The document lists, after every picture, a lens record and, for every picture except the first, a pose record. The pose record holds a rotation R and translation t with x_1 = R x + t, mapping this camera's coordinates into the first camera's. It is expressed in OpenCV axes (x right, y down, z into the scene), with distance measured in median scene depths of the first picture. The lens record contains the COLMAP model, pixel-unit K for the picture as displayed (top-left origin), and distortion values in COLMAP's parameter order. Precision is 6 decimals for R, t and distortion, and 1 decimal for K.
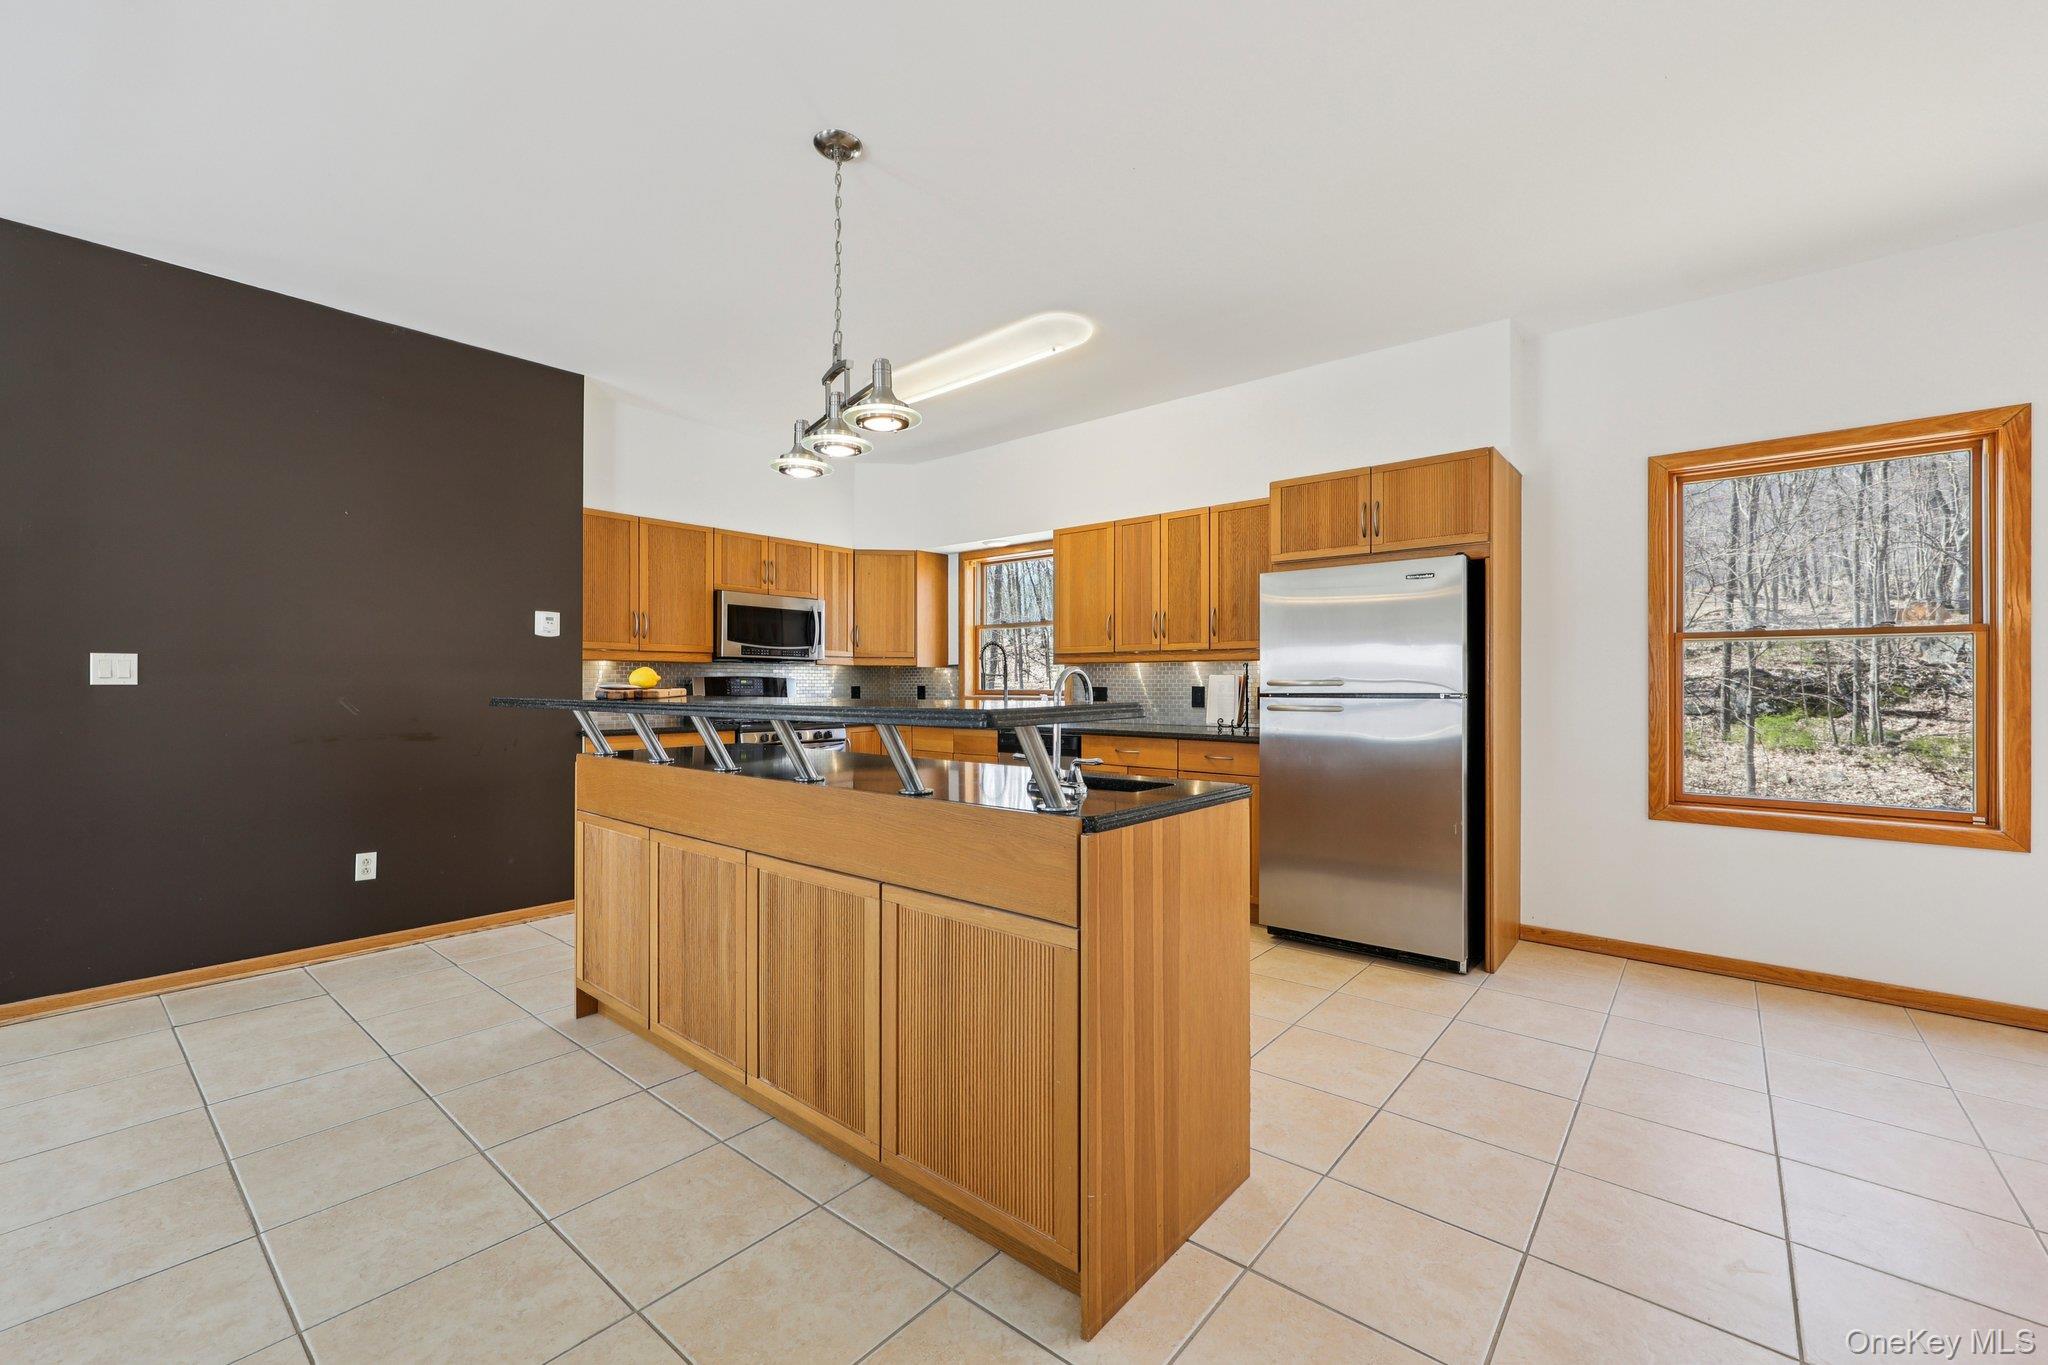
lens RADIAL K [[832.7, 0, 1022.1], [0, 832.7, 680.2], [0, 0, 1]] dist [-0.000197, 0.000611]
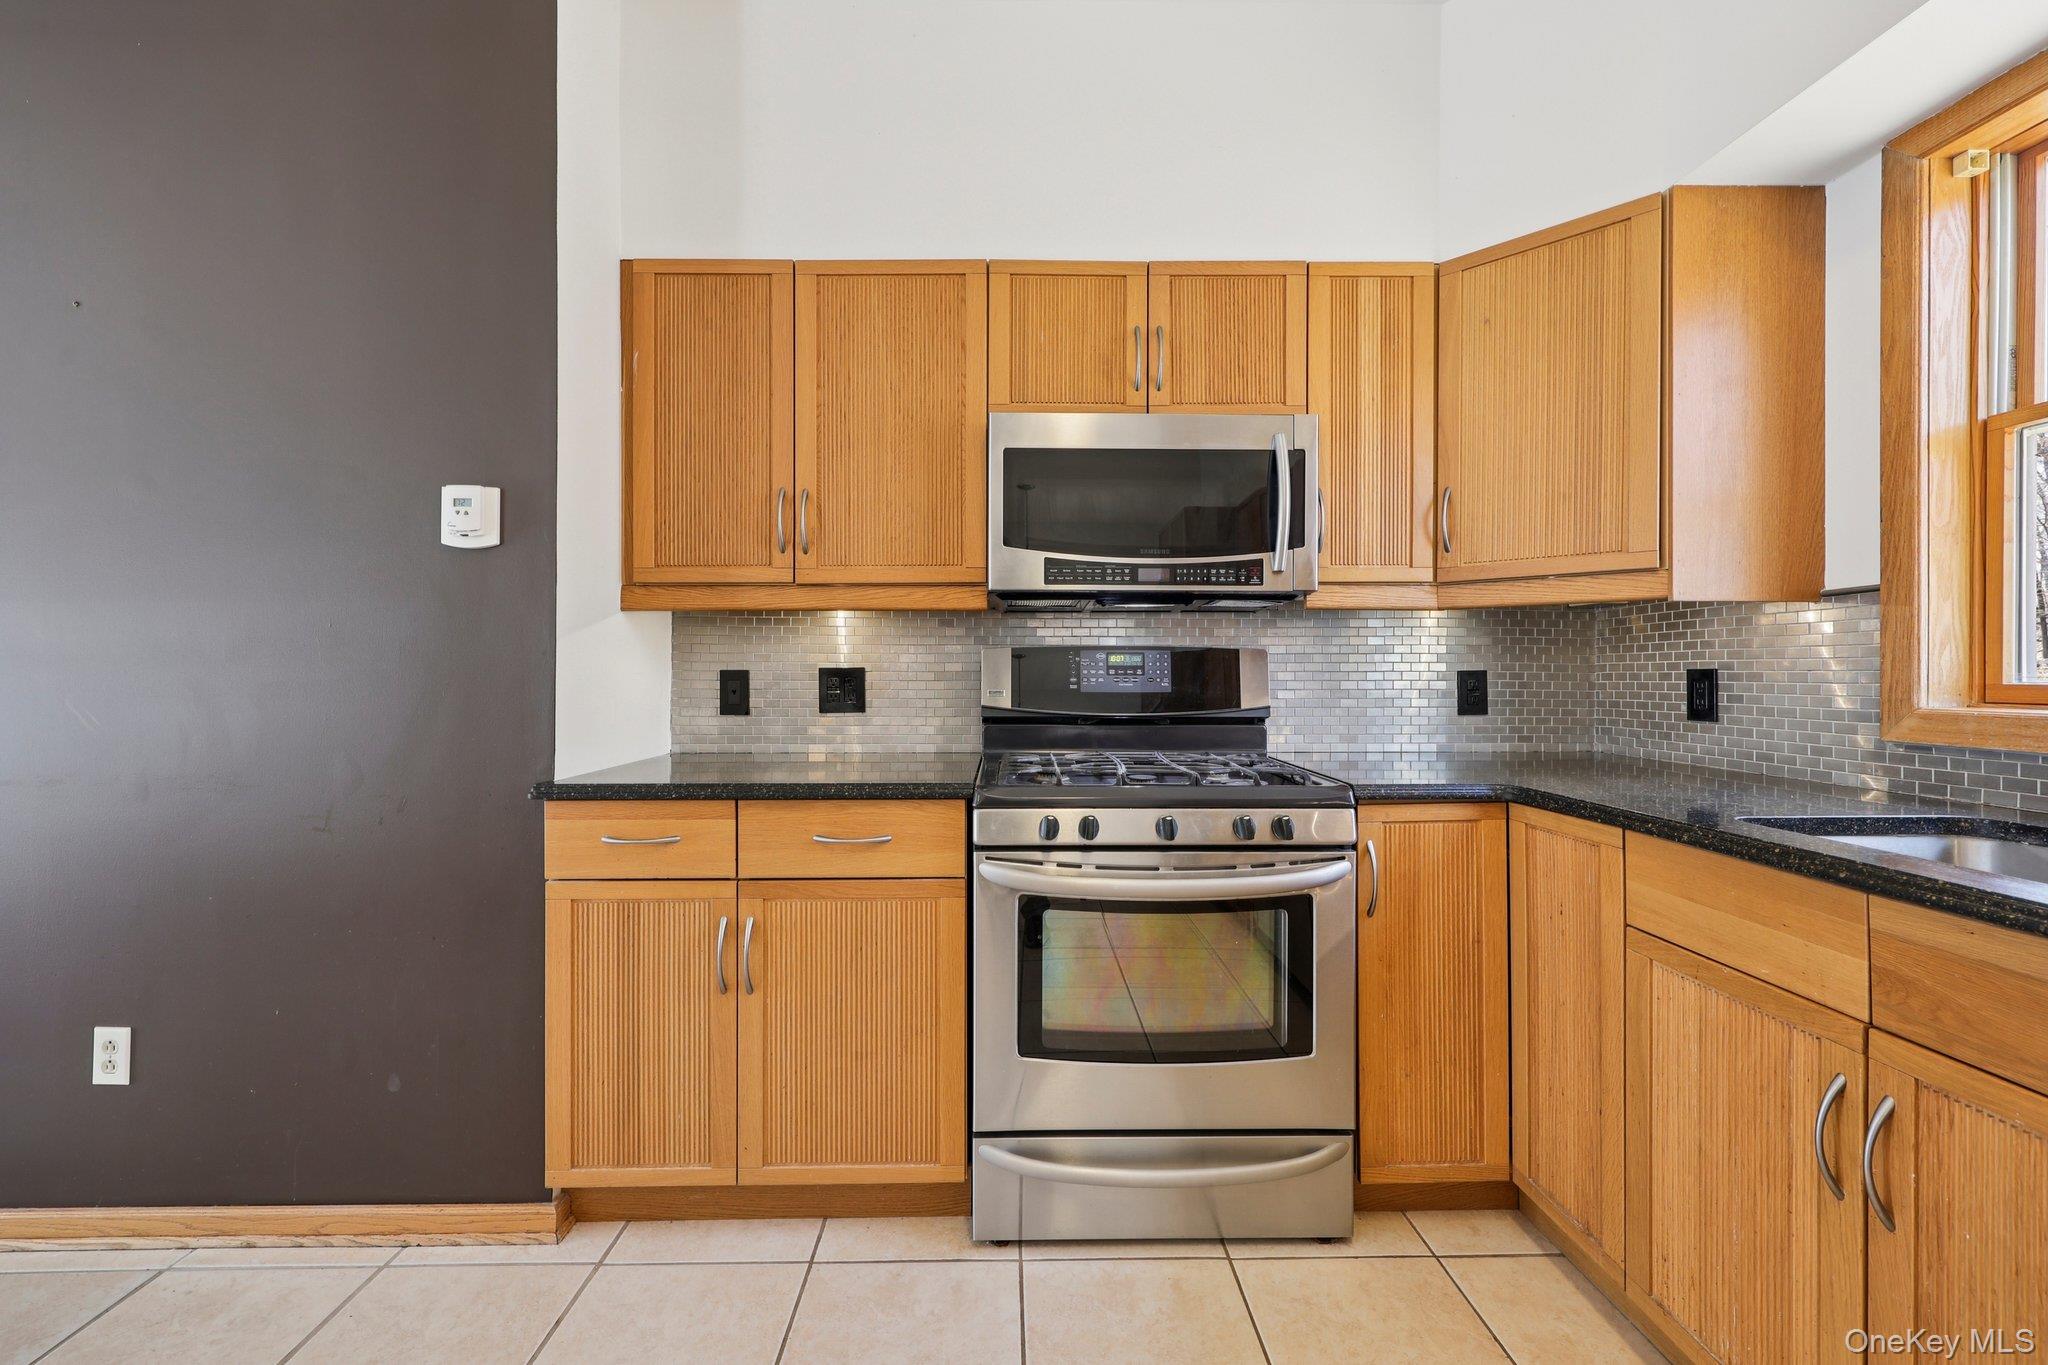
lens RADIAL K [[832.7, 0, 1025.9], [0, 832.7, 673.0], [0, 0, 1]] dist [-0.000197, 0.000611]
pose [[0.658667, 0.000900, -0.752434, -0.066694], [0.006389, 0.999957, 0.006789, 0.005792], [0.752408, -0.009279, 0.658632, 0.744580]]
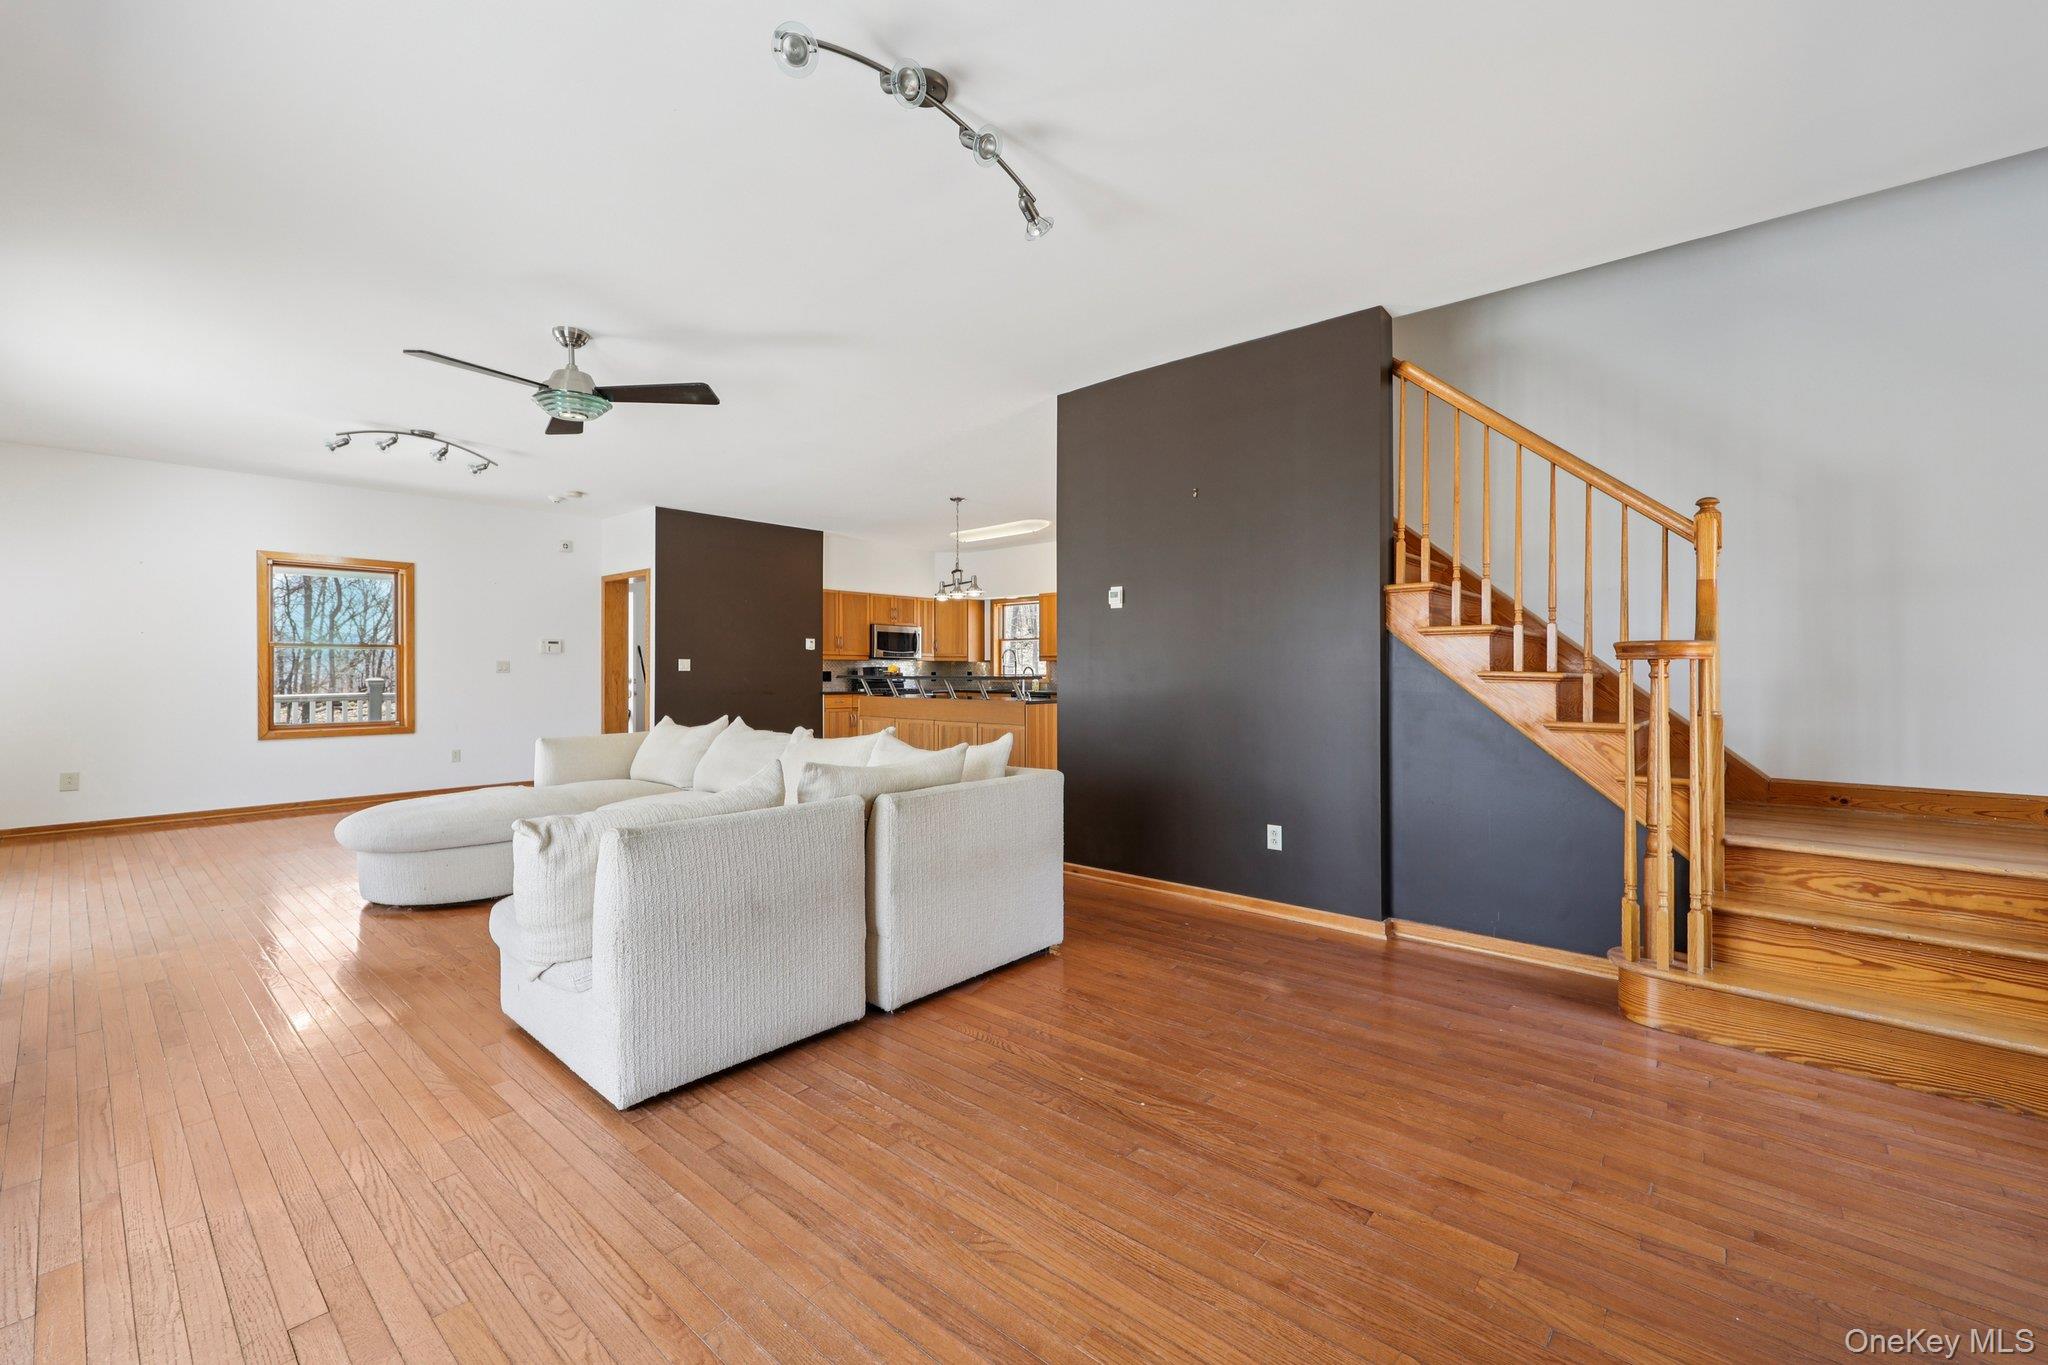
lens RADIAL K [[832.7, 0, 1035.5], [0, 832.7, 676.1], [0, 0, 1]] dist [-0.000197, 0.000611]
pose [[0.999968, 0.002704, -0.007577, 0.045105], [-0.002621, 0.999936, 0.010996, -0.005635], [0.007606, -0.010976, 0.999911, -0.997025]]
